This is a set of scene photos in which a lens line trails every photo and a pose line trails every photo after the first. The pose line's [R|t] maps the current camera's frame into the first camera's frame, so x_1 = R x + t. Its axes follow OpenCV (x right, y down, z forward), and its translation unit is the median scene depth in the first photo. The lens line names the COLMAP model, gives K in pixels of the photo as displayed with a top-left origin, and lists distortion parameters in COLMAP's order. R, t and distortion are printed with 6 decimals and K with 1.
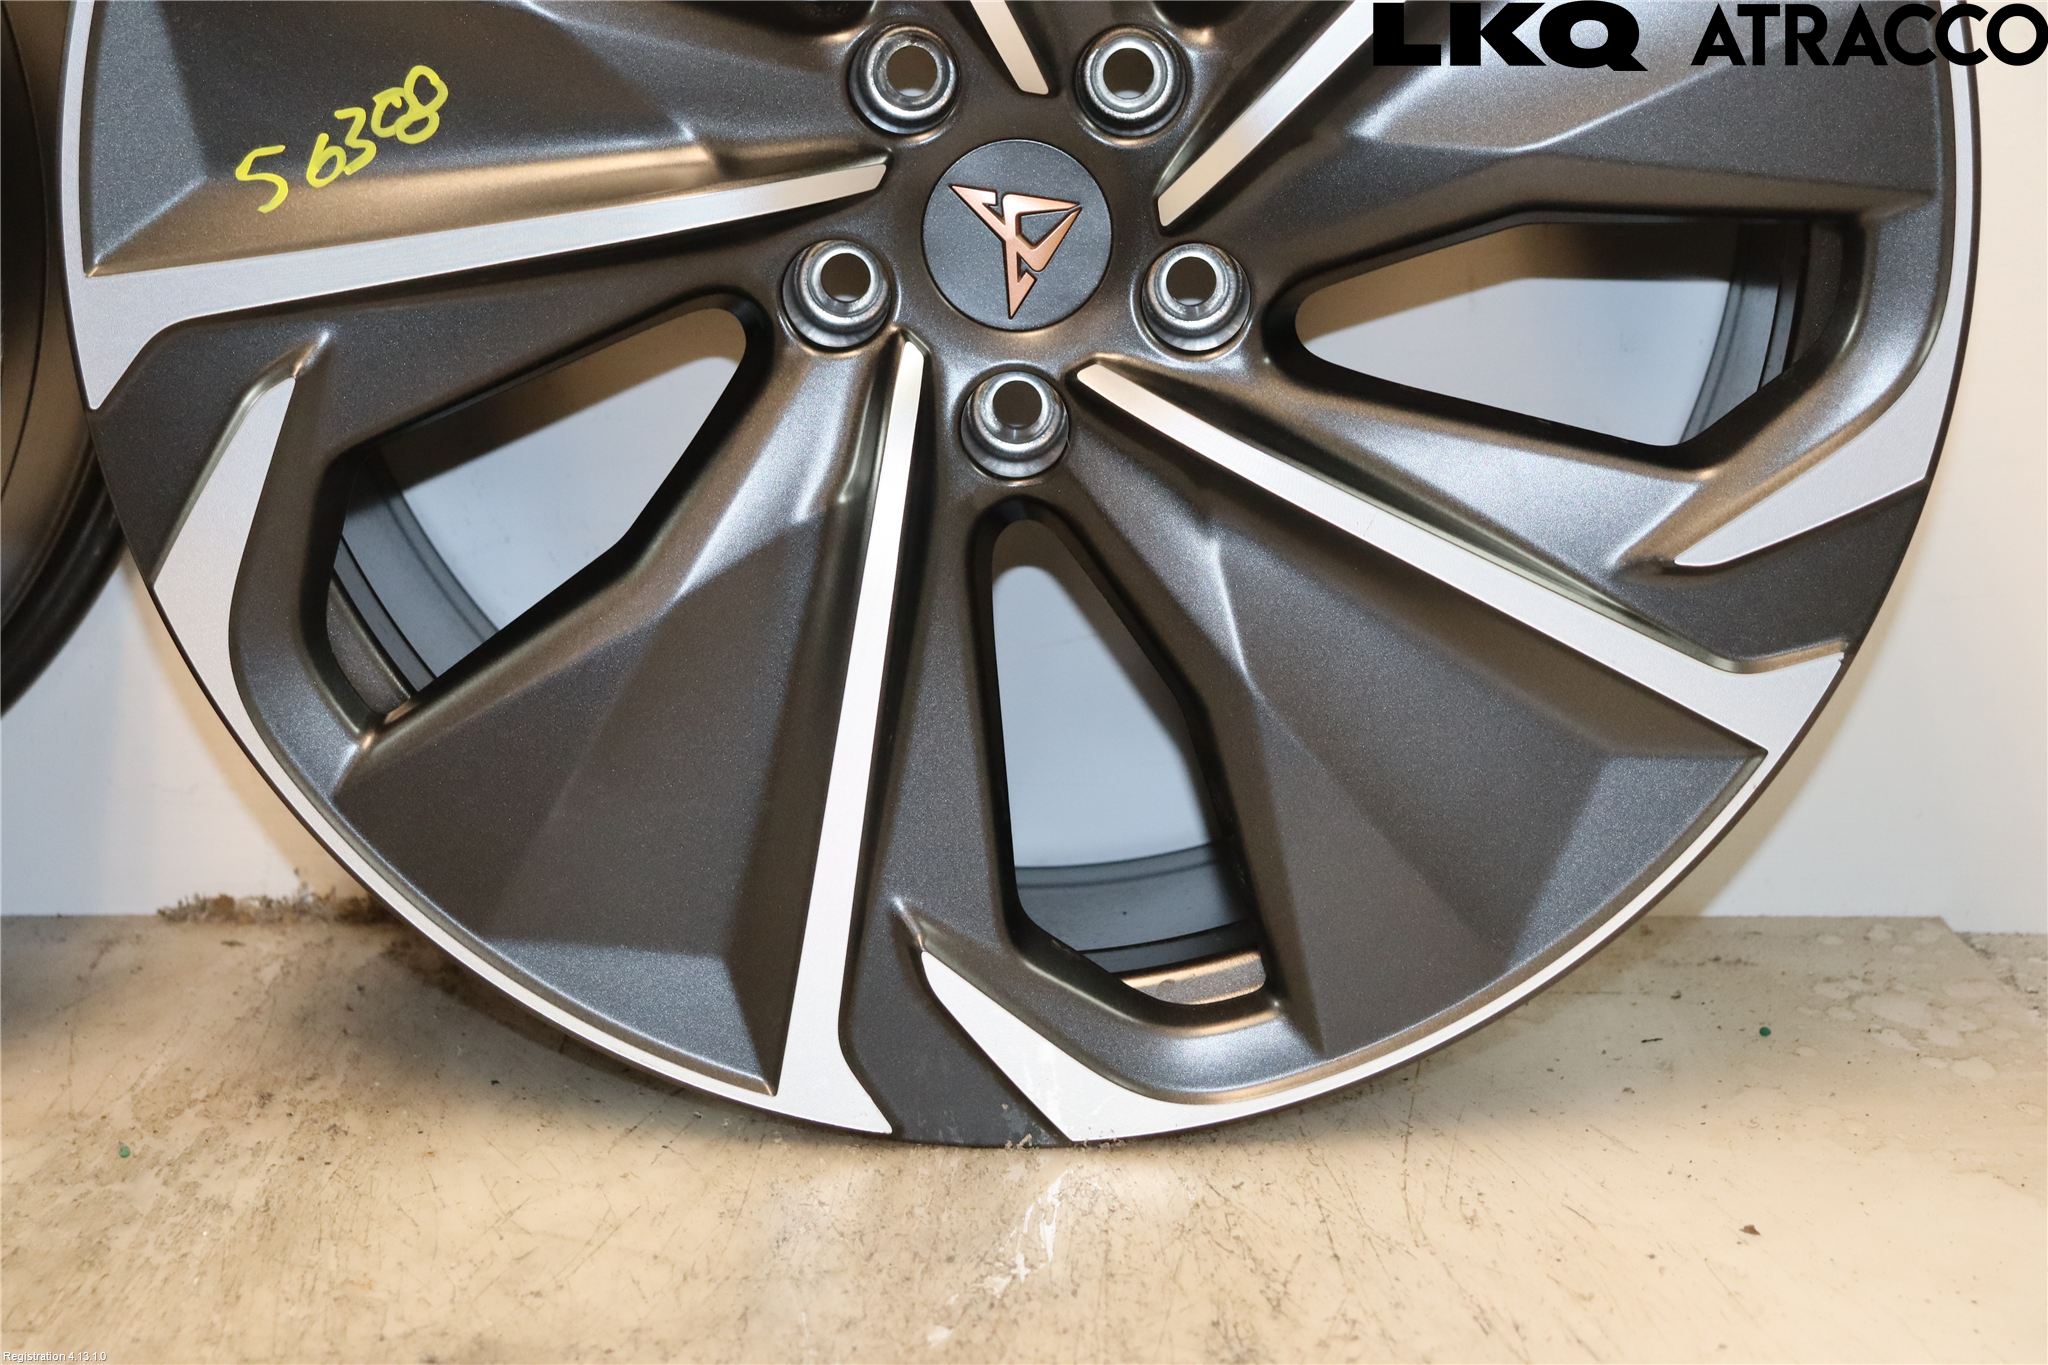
lens RADIAL K [[3709.5, 0, 1019.1], [0, 3709.5, 708.5], [0, 0, 1]] dist [0.138565, 0.555174]
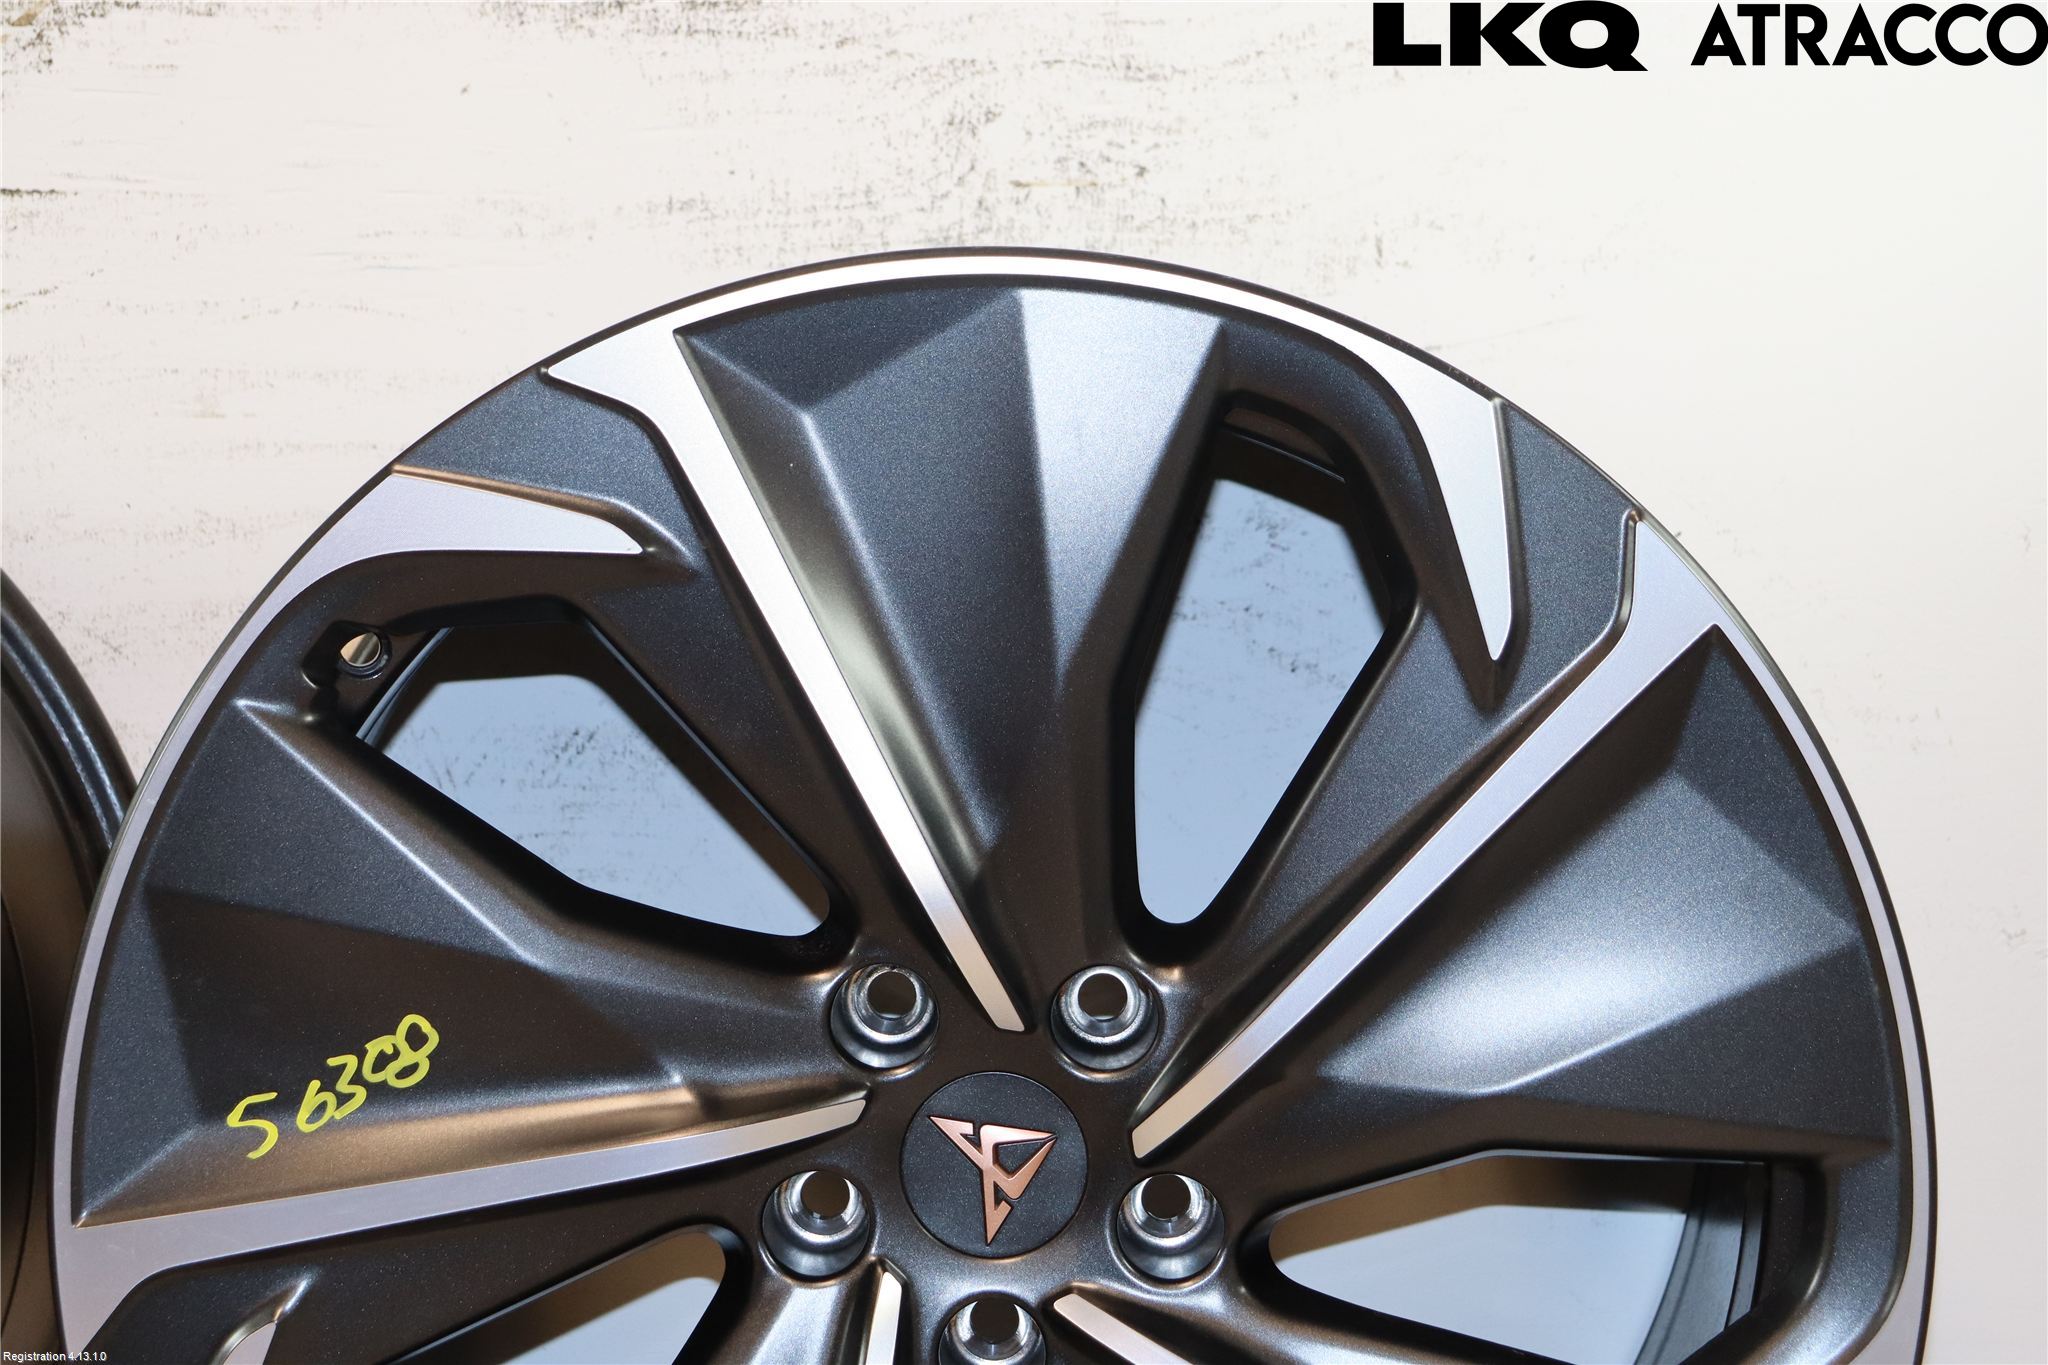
lens RADIAL K [[3709.5, 0, 1019.1], [0, 3709.5, 708.5], [0, 0, 1]] dist [0.138565, 0.555174]
pose [[0.999978, -0.000844, 0.006633, -0.000326], [0.001890, 0.987213, -0.159393, -0.089197], [-0.006414, 0.159402, 0.987193, -0.023738]]
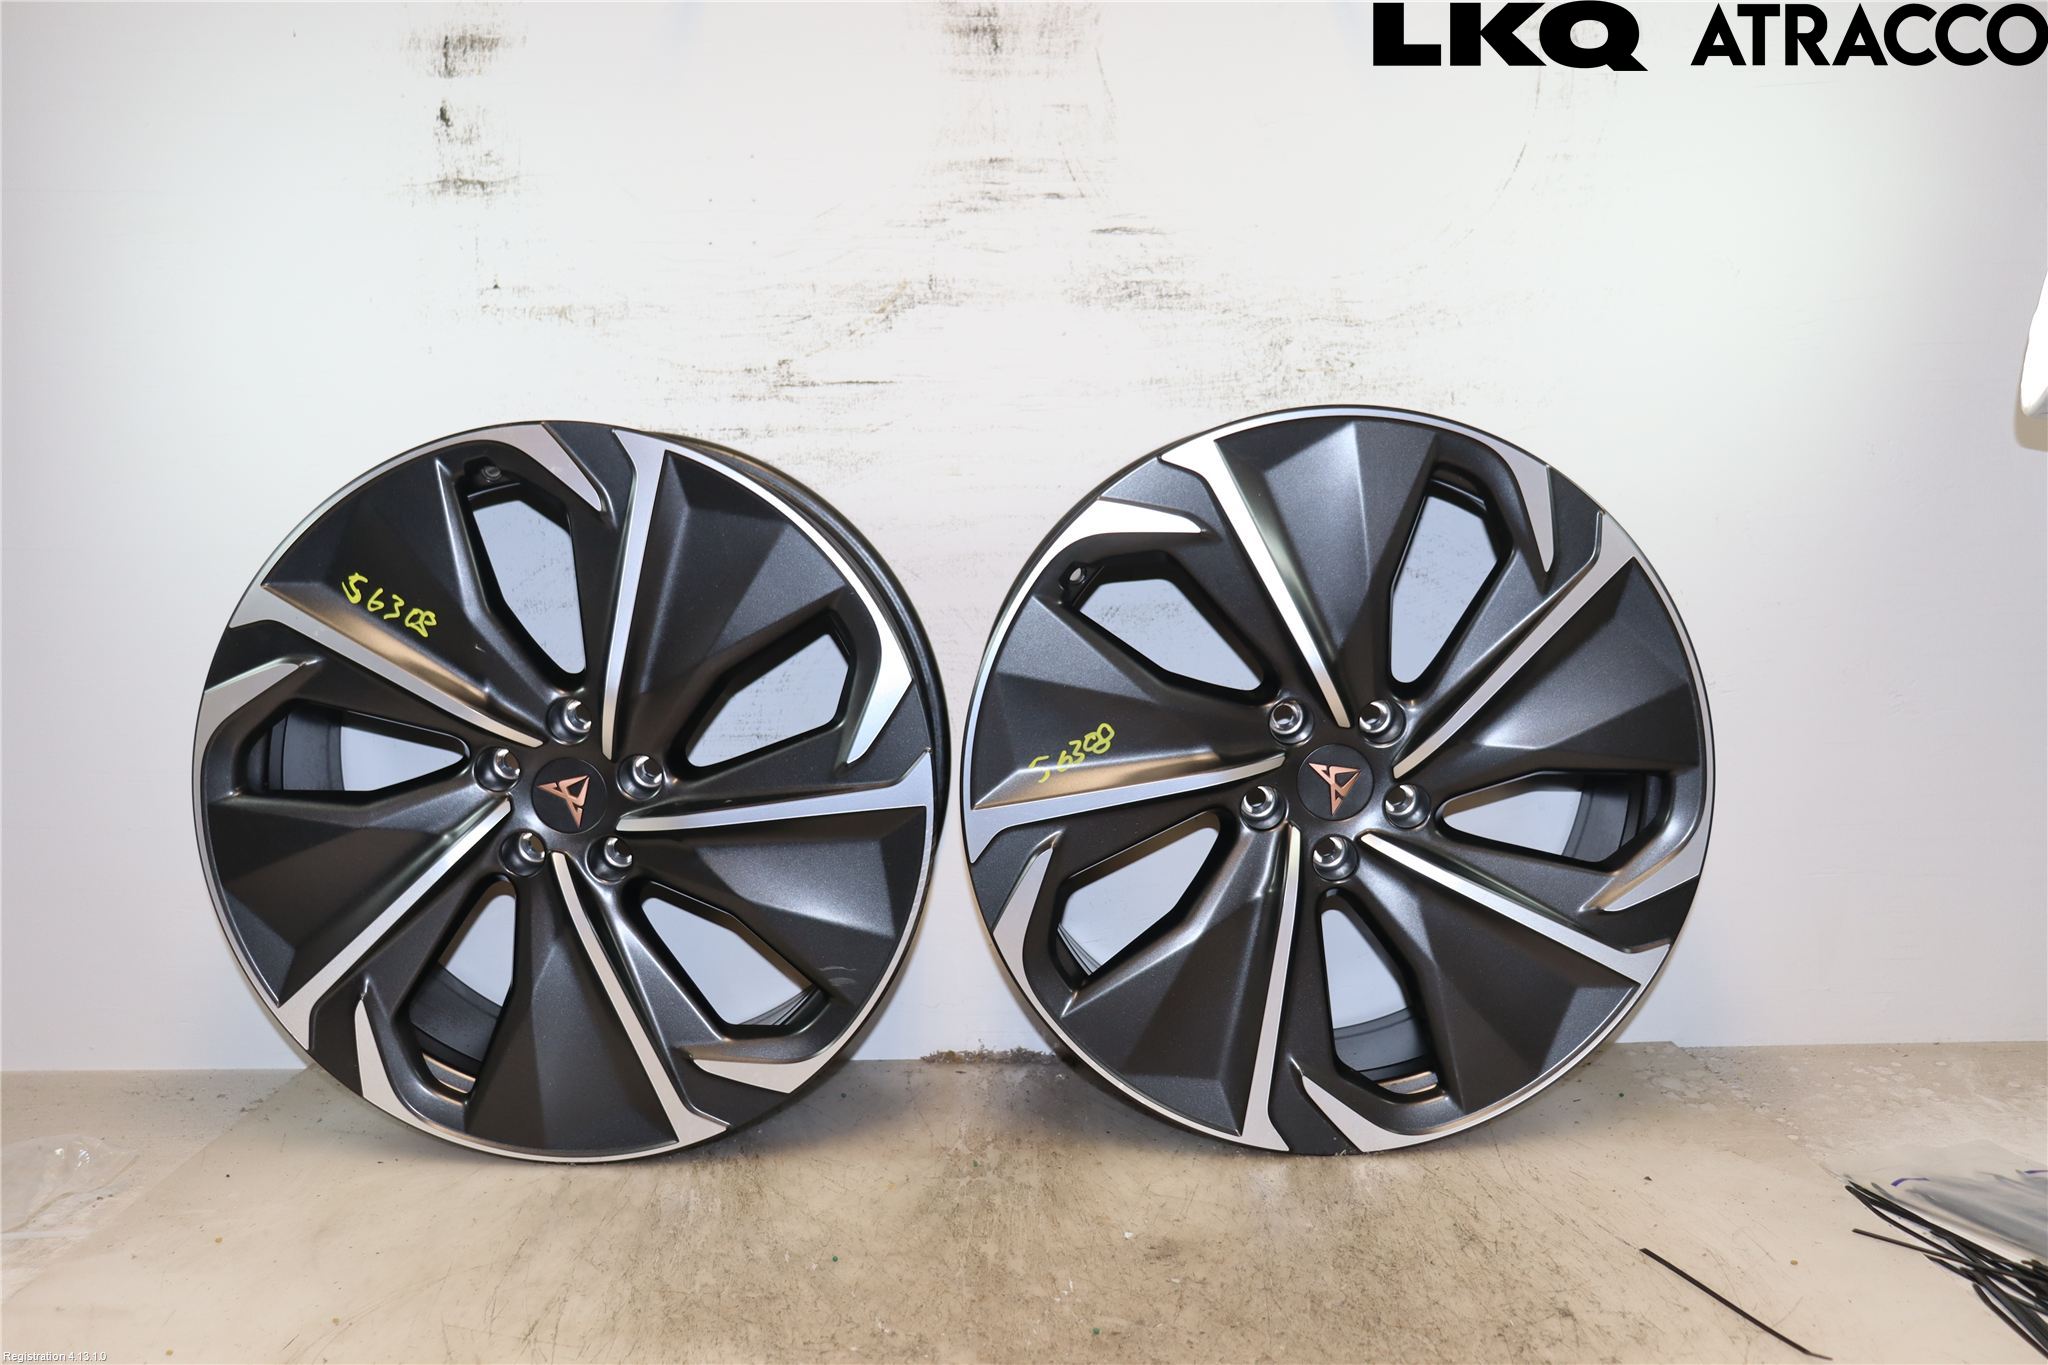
lens RADIAL K [[1922.1, 0, 1028.0], [0, 1922.1, 701.4], [0, 0, 1]] dist [-0.164198, 0.209259]
pose [[0.999815, -0.016905, 0.009228, -0.217319], [0.017796, 0.994095, -0.107041, -0.048831], [-0.007364, 0.107185, 0.994212, -0.269423]]
